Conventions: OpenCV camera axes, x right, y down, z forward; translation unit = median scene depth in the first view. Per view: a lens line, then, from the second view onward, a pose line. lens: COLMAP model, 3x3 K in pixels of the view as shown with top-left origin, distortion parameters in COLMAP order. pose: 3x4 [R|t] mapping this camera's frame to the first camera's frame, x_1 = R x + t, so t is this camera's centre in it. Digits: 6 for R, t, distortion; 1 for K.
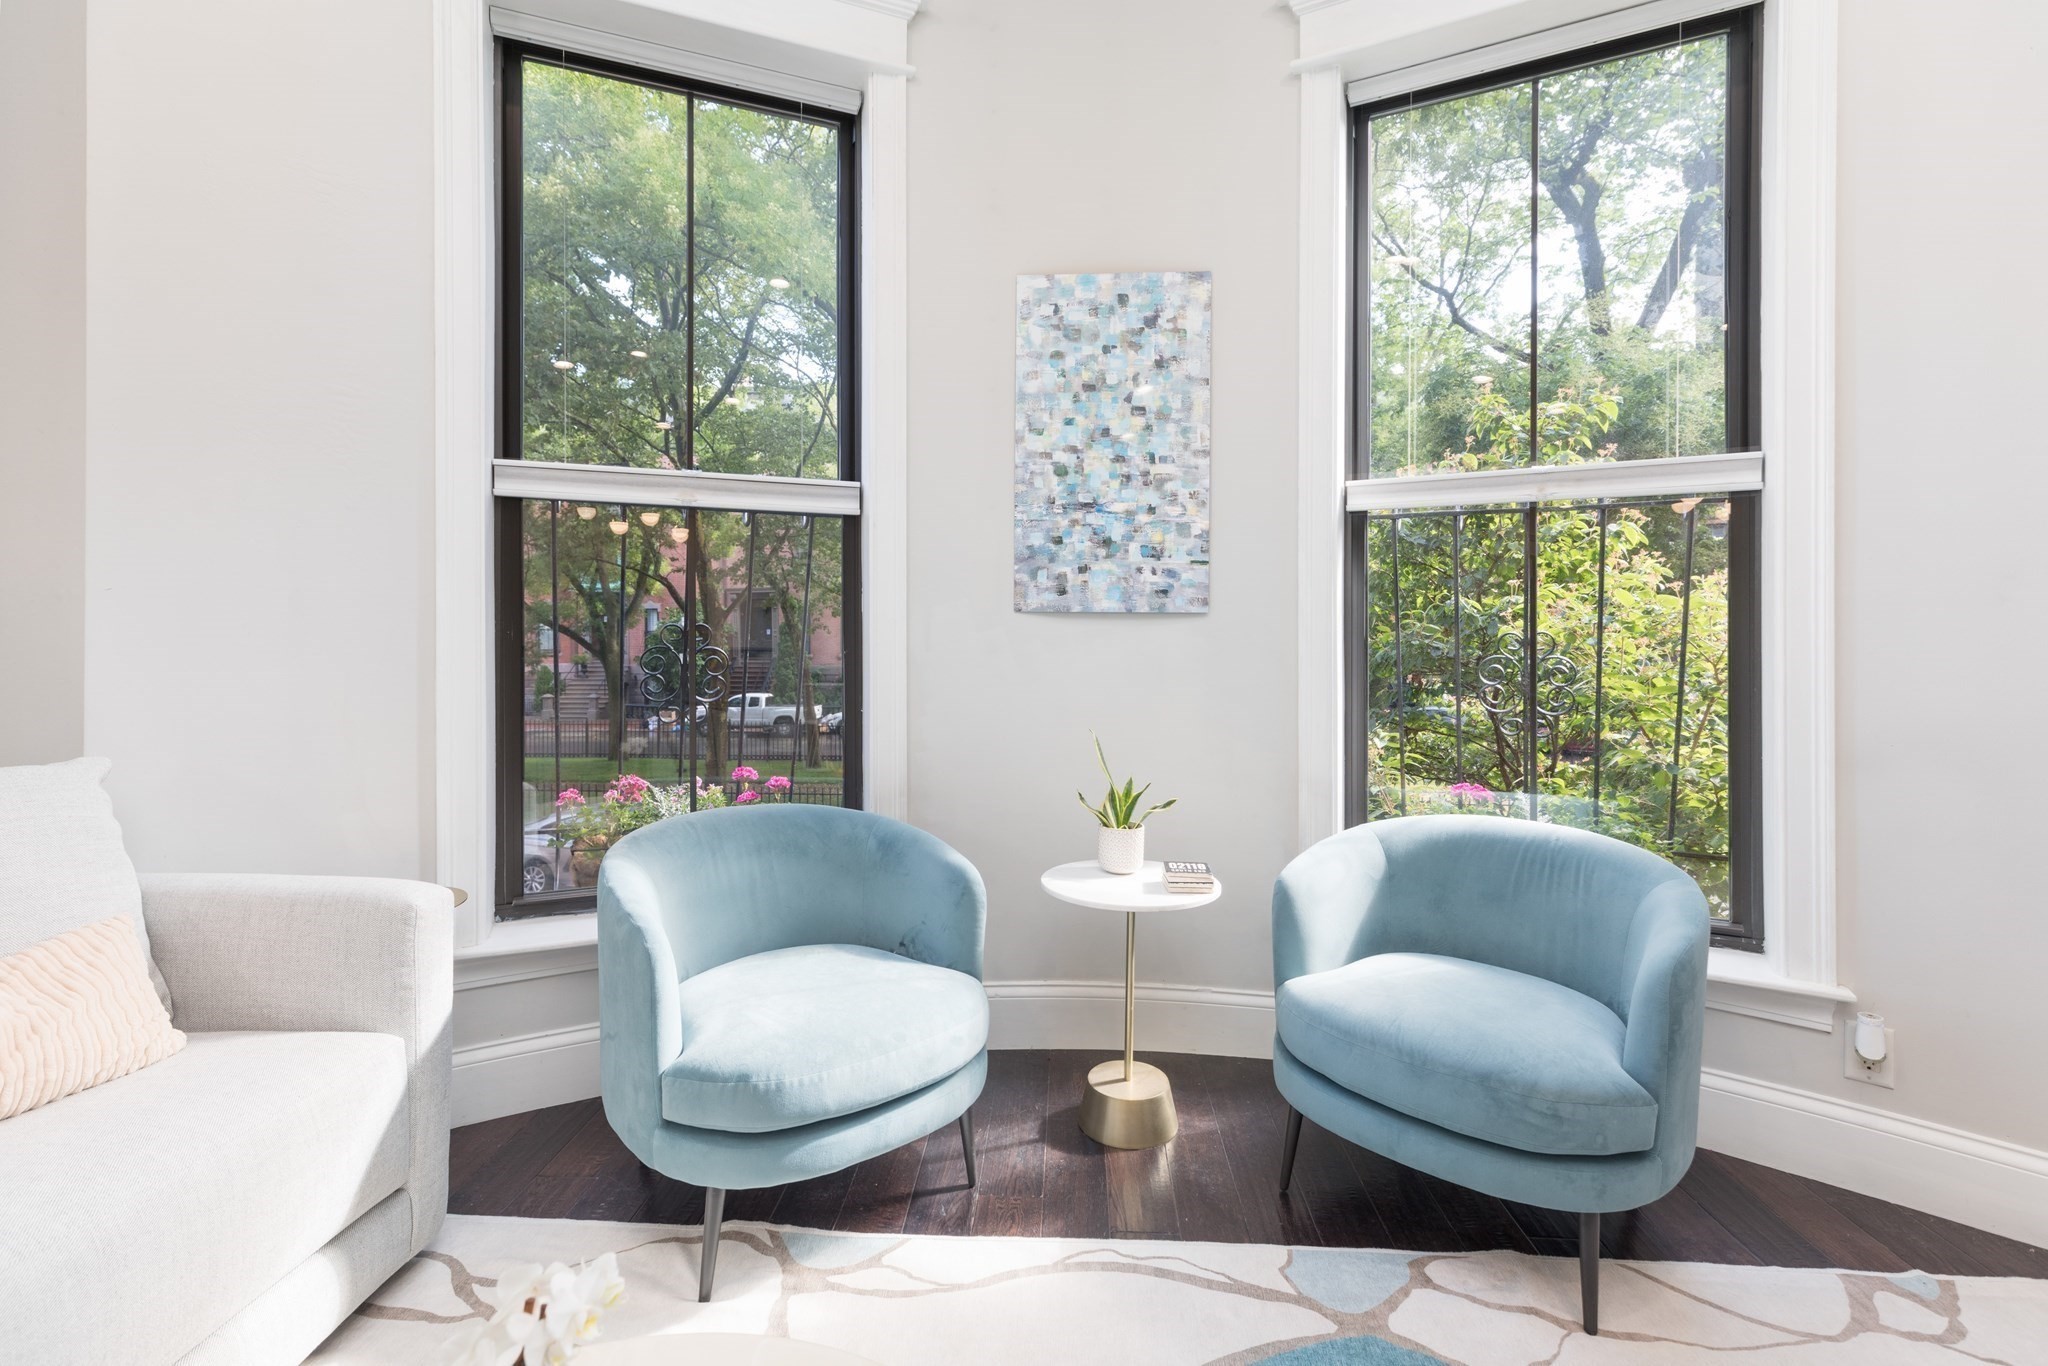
lens RADIAL K [[930.6, 0, 1027.5], [0, 930.6, 637.0], [0, 0, 1]] dist [0.002353, -0.000408]
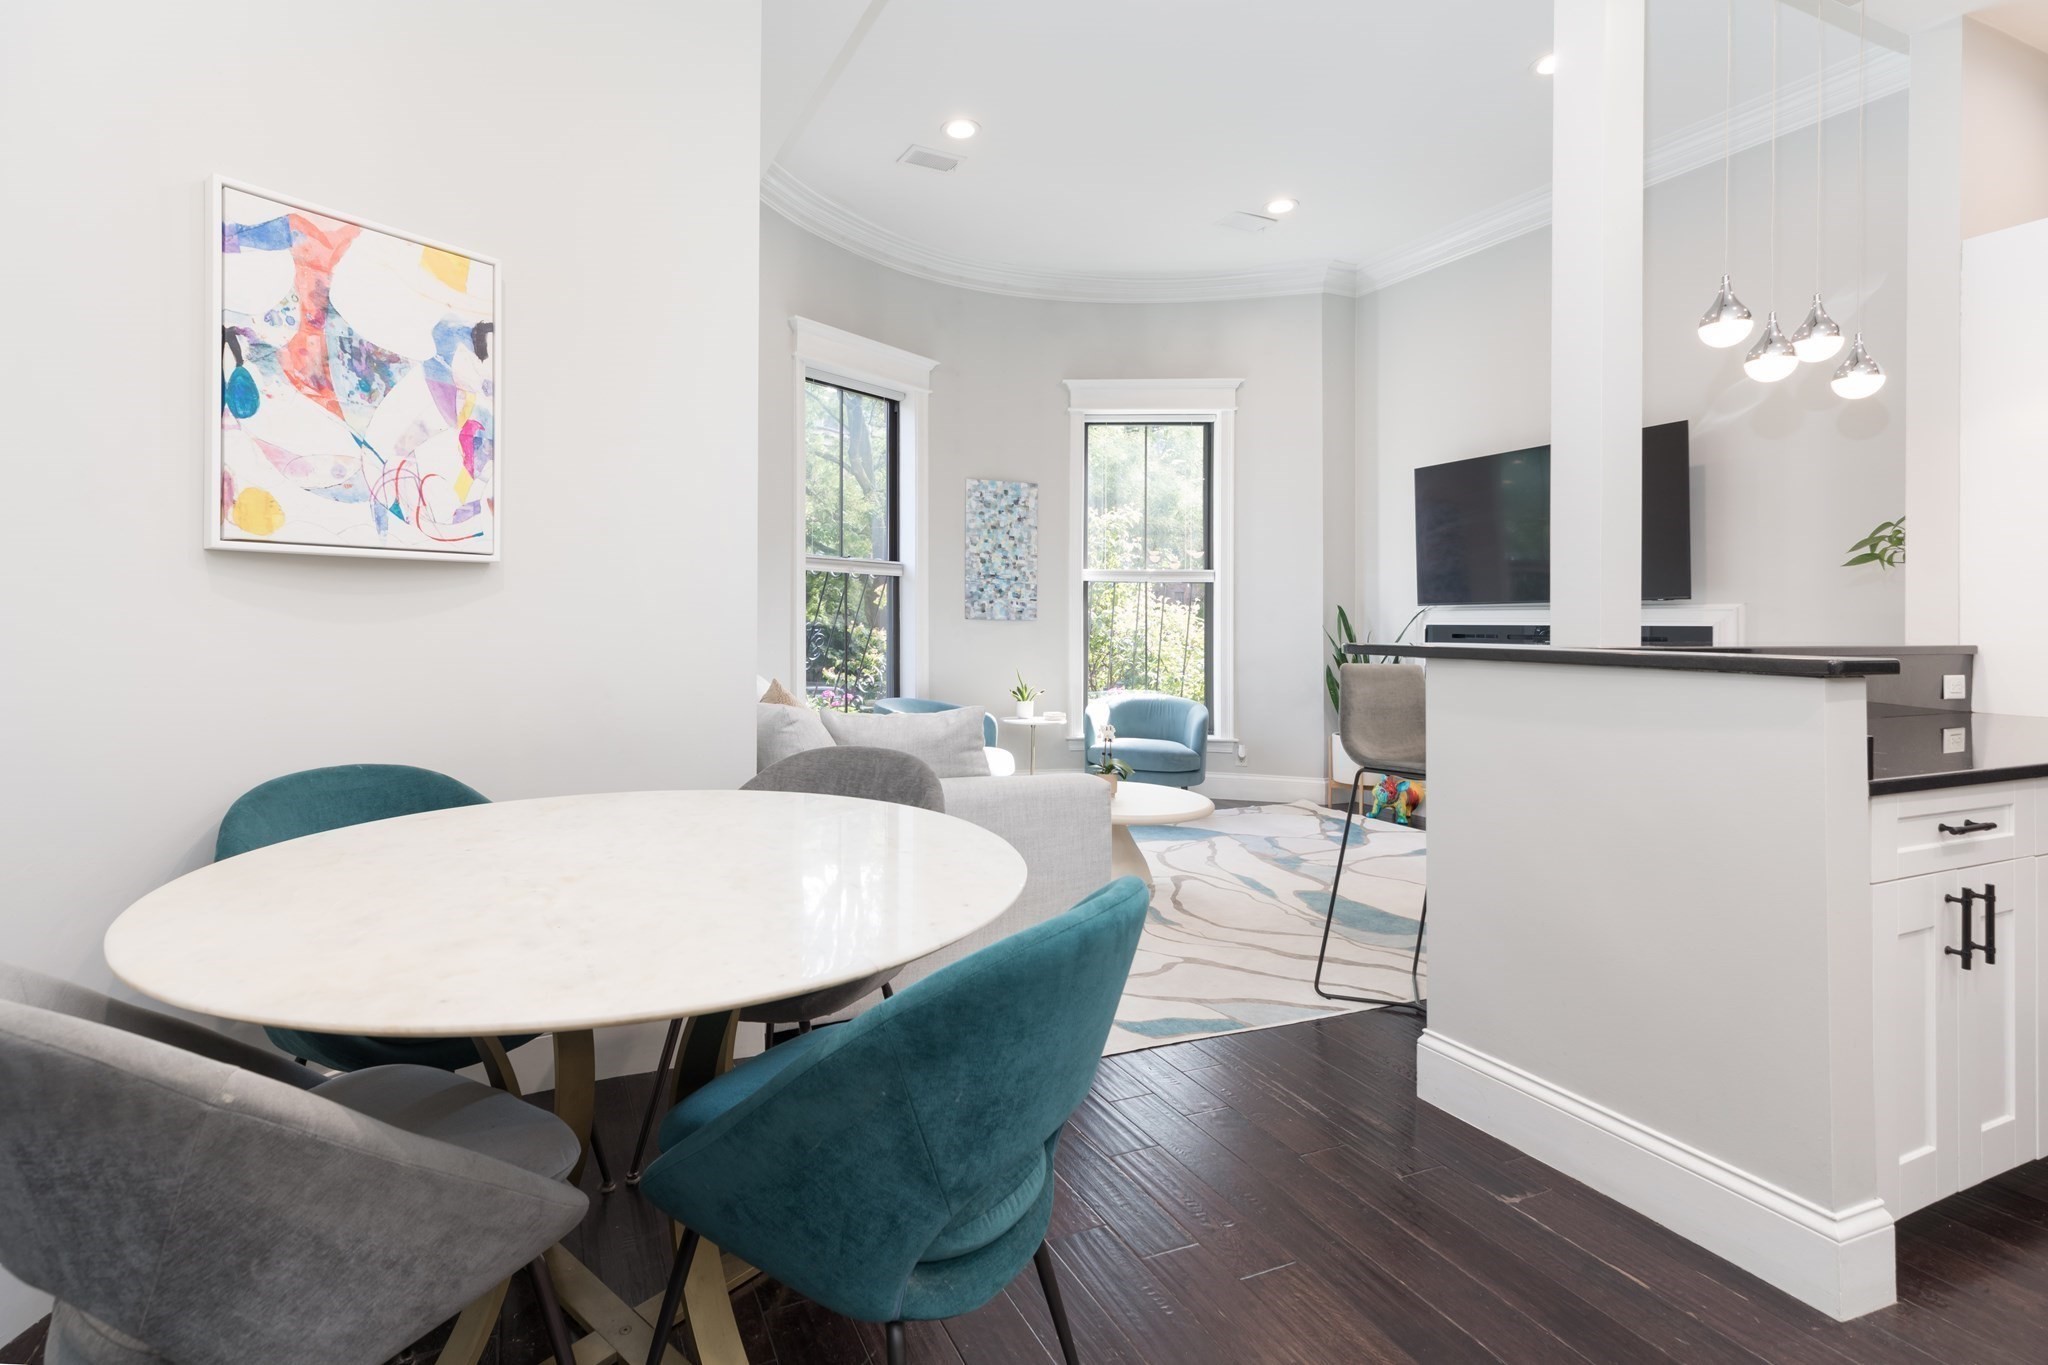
lens RADIAL K [[930.6, 0, 937.0], [0, 930.6, 617.4], [0, 0, 1]] dist [0.002353, -0.000408]
pose [[0.906240, 0.006640, 0.422712, -1.102647], [-0.003025, 0.999953, -0.009221, -0.009208], [-0.422753, 0.007078, 0.906217, -1.151275]]
